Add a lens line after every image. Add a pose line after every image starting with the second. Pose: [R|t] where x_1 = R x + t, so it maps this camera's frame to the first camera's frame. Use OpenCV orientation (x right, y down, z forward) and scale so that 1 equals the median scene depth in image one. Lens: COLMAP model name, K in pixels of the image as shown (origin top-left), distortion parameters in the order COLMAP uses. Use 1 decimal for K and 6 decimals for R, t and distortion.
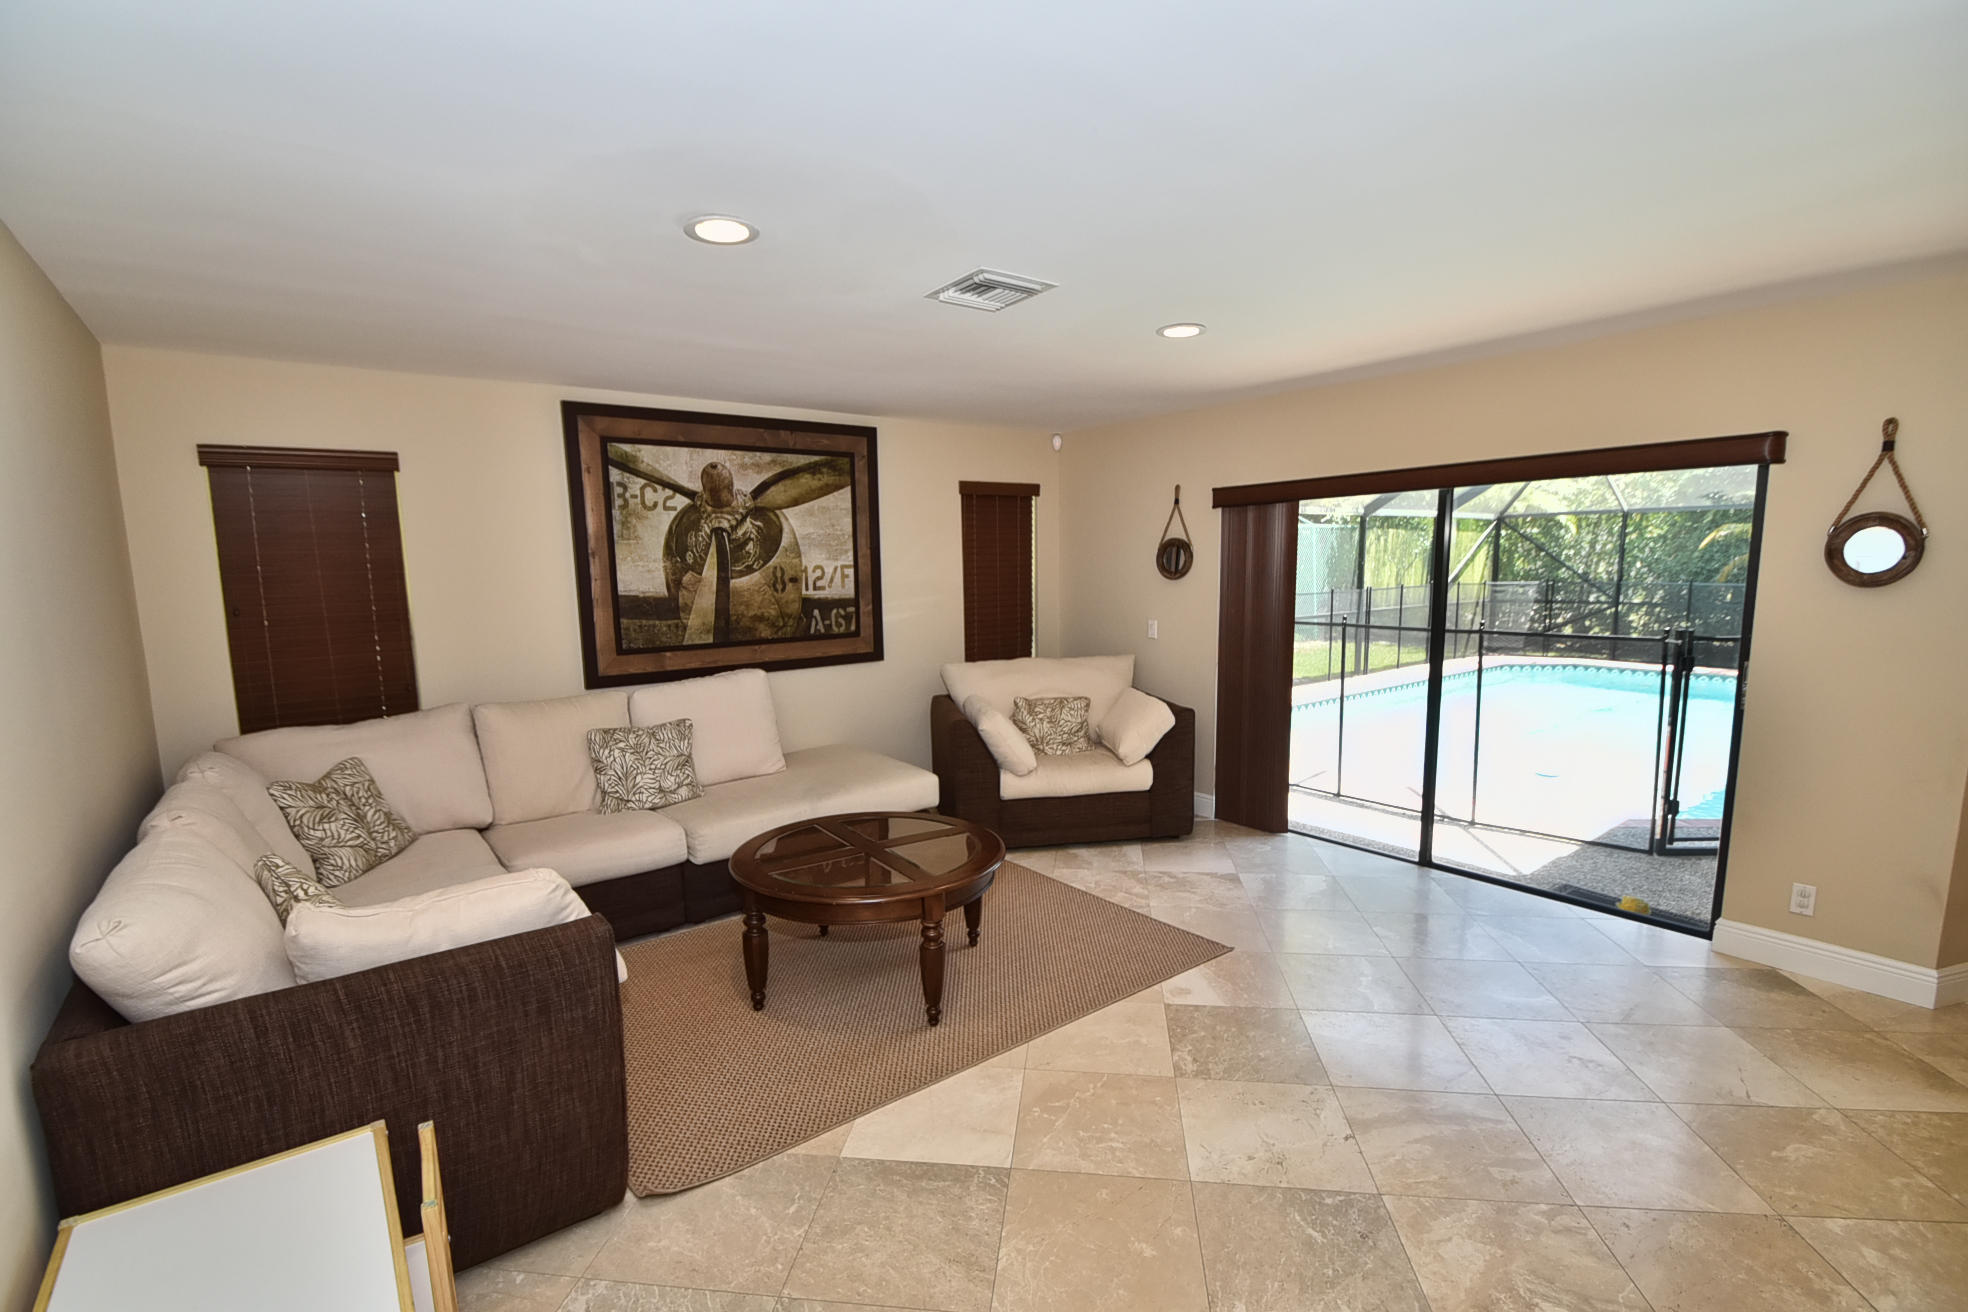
lens RADIAL K [[940.6, 0, 930.4], [0, 940.6, 676.1], [0, 0, 1]] dist [0.000797, -0.000373]
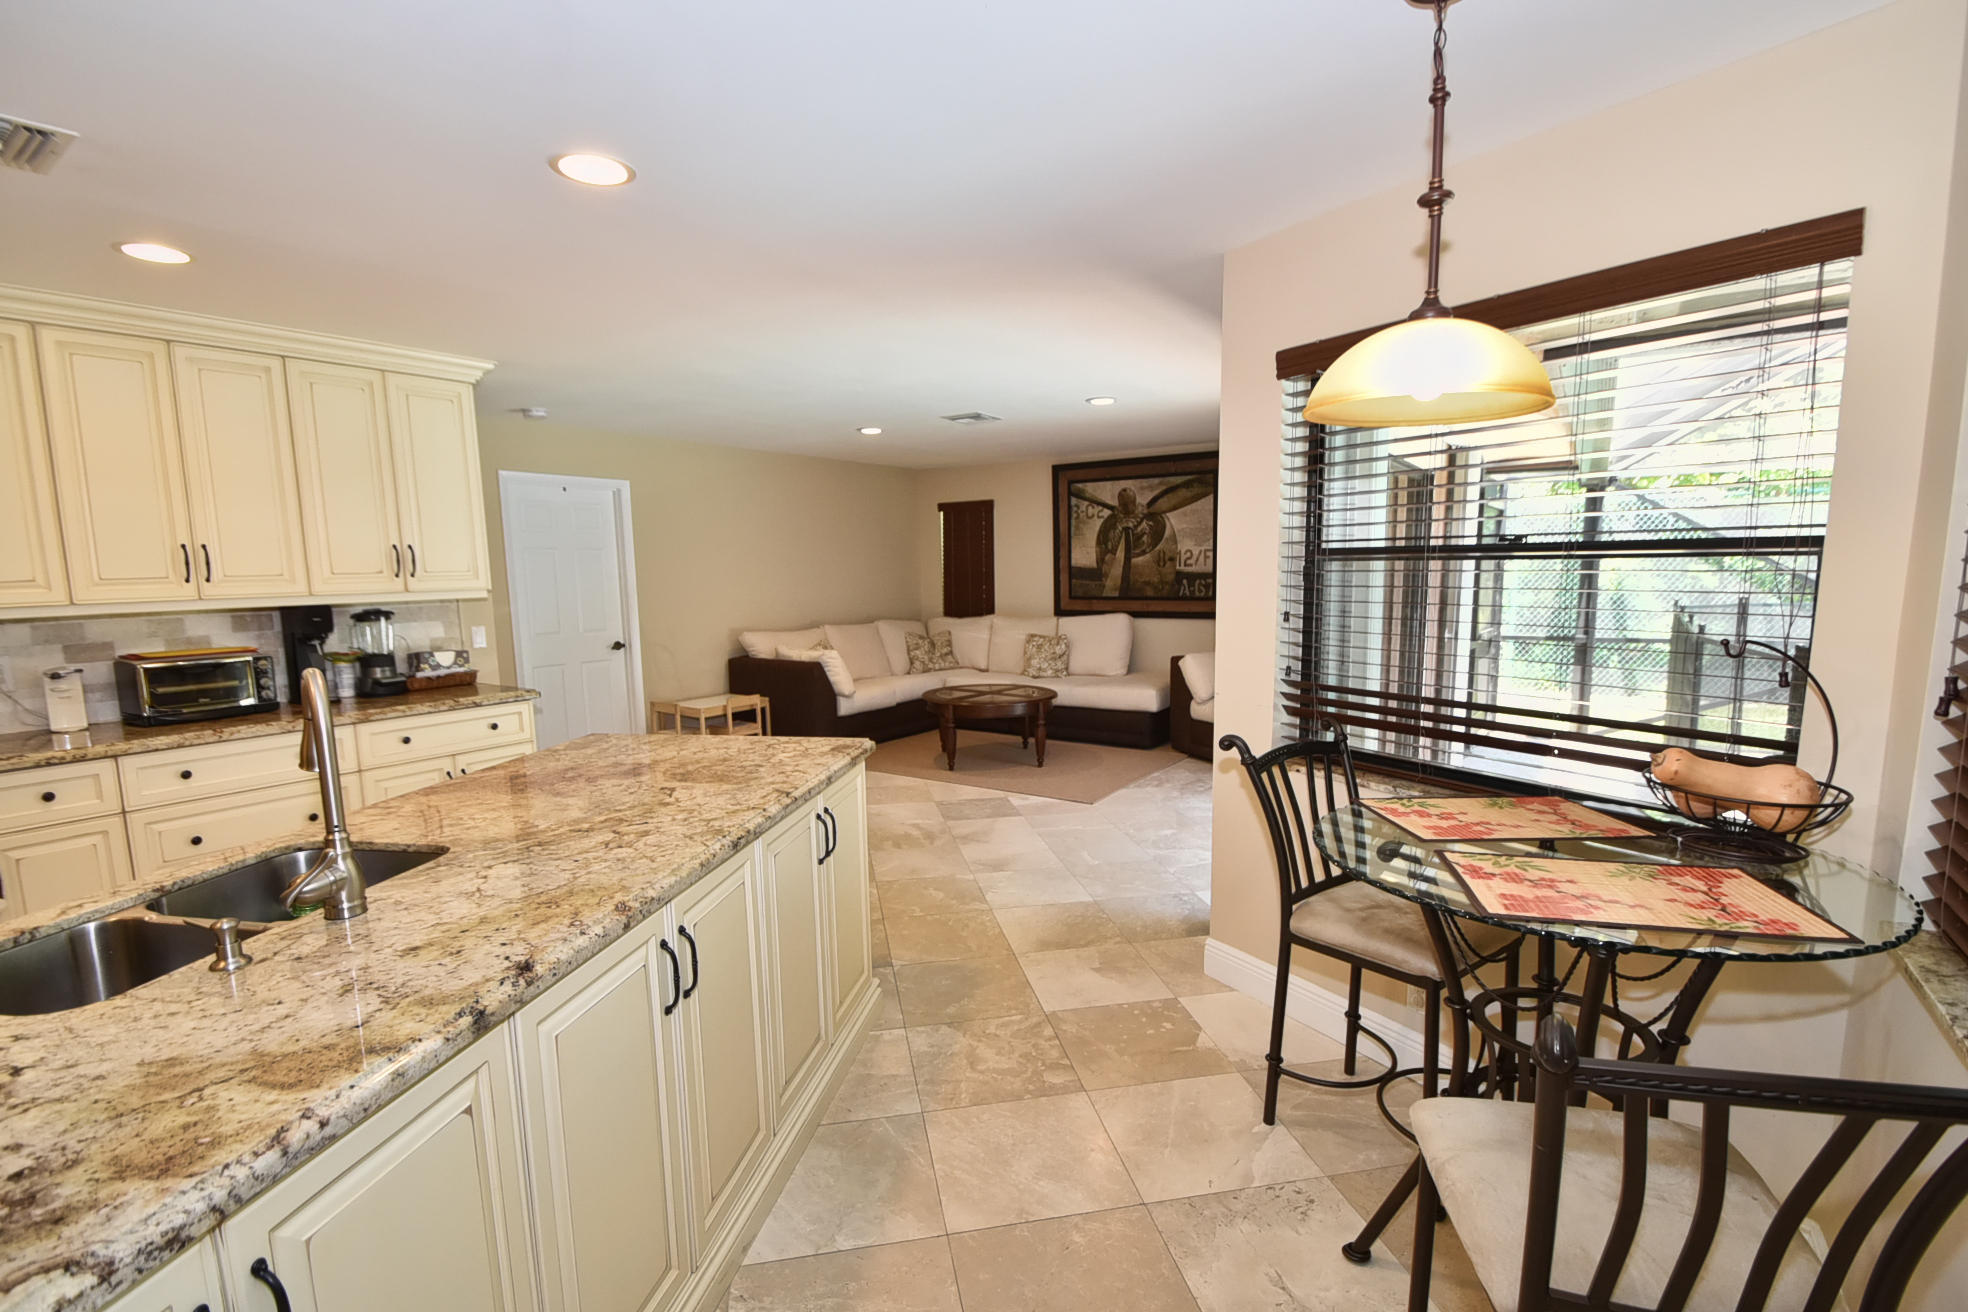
lens RADIAL K [[875.3, 0, 973.6], [0, 875.3, 662.9], [0, 0, 1]] dist [-0.000849, -0.009336]
pose [[0.295546, 0.119222, -0.947860, 1.170237], [-0.108633, 0.989941, 0.090642, -0.031352], [0.949132, 0.076180, 0.305524, 0.291211]]
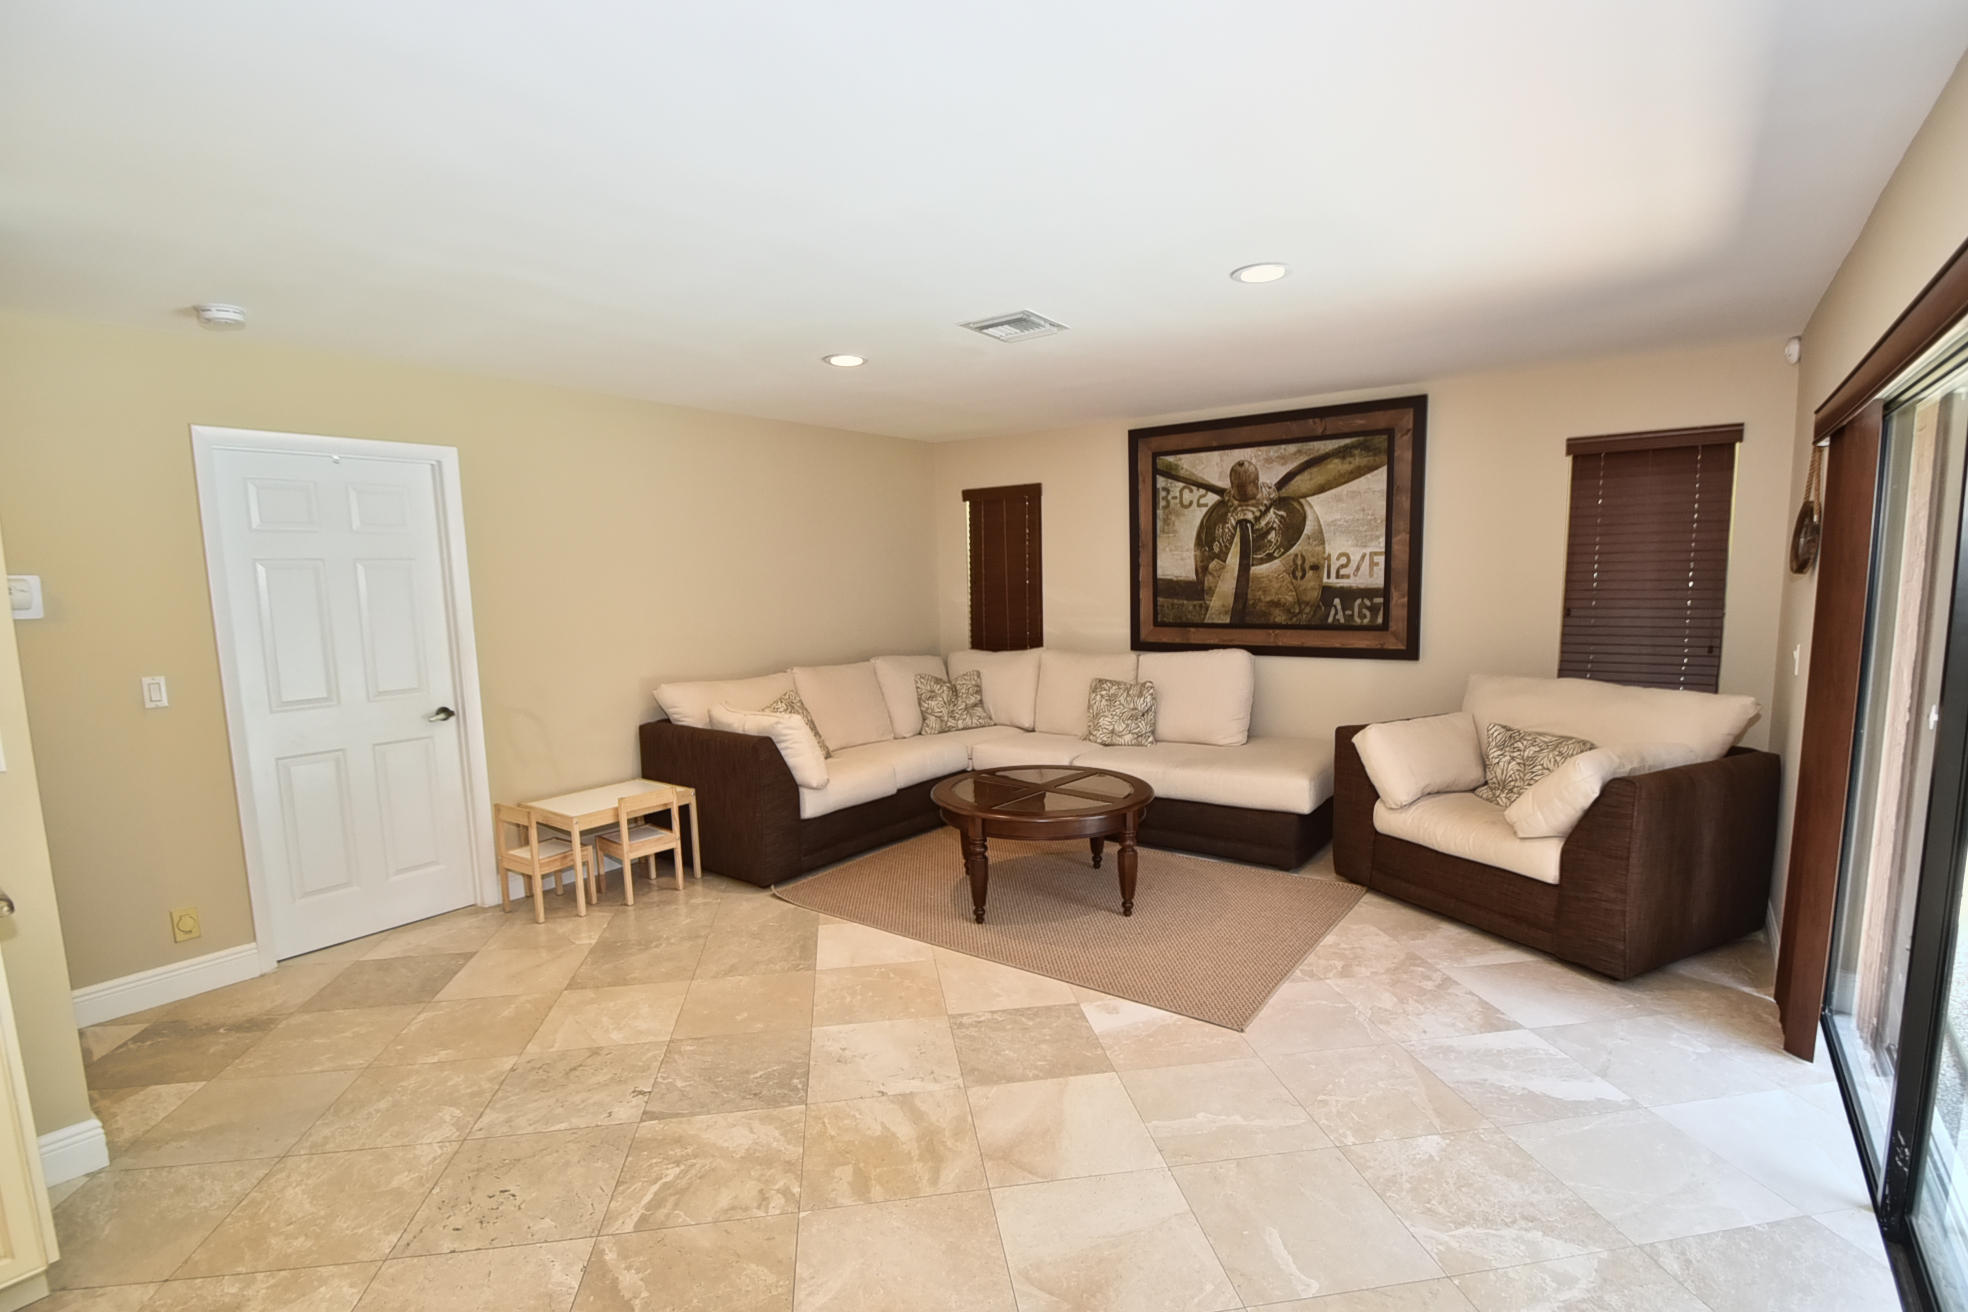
lens RADIAL K [[940.6, 0, 975.3], [0, 940.6, 672.4], [0, 0, 1]] dist [0.000797, -0.000373]
pose [[0.262325, 0.115976, -0.957985, 0.761081], [-0.102766, 0.990463, 0.091768, -0.048859], [0.959492, 0.074375, 0.271742, 0.409995]]
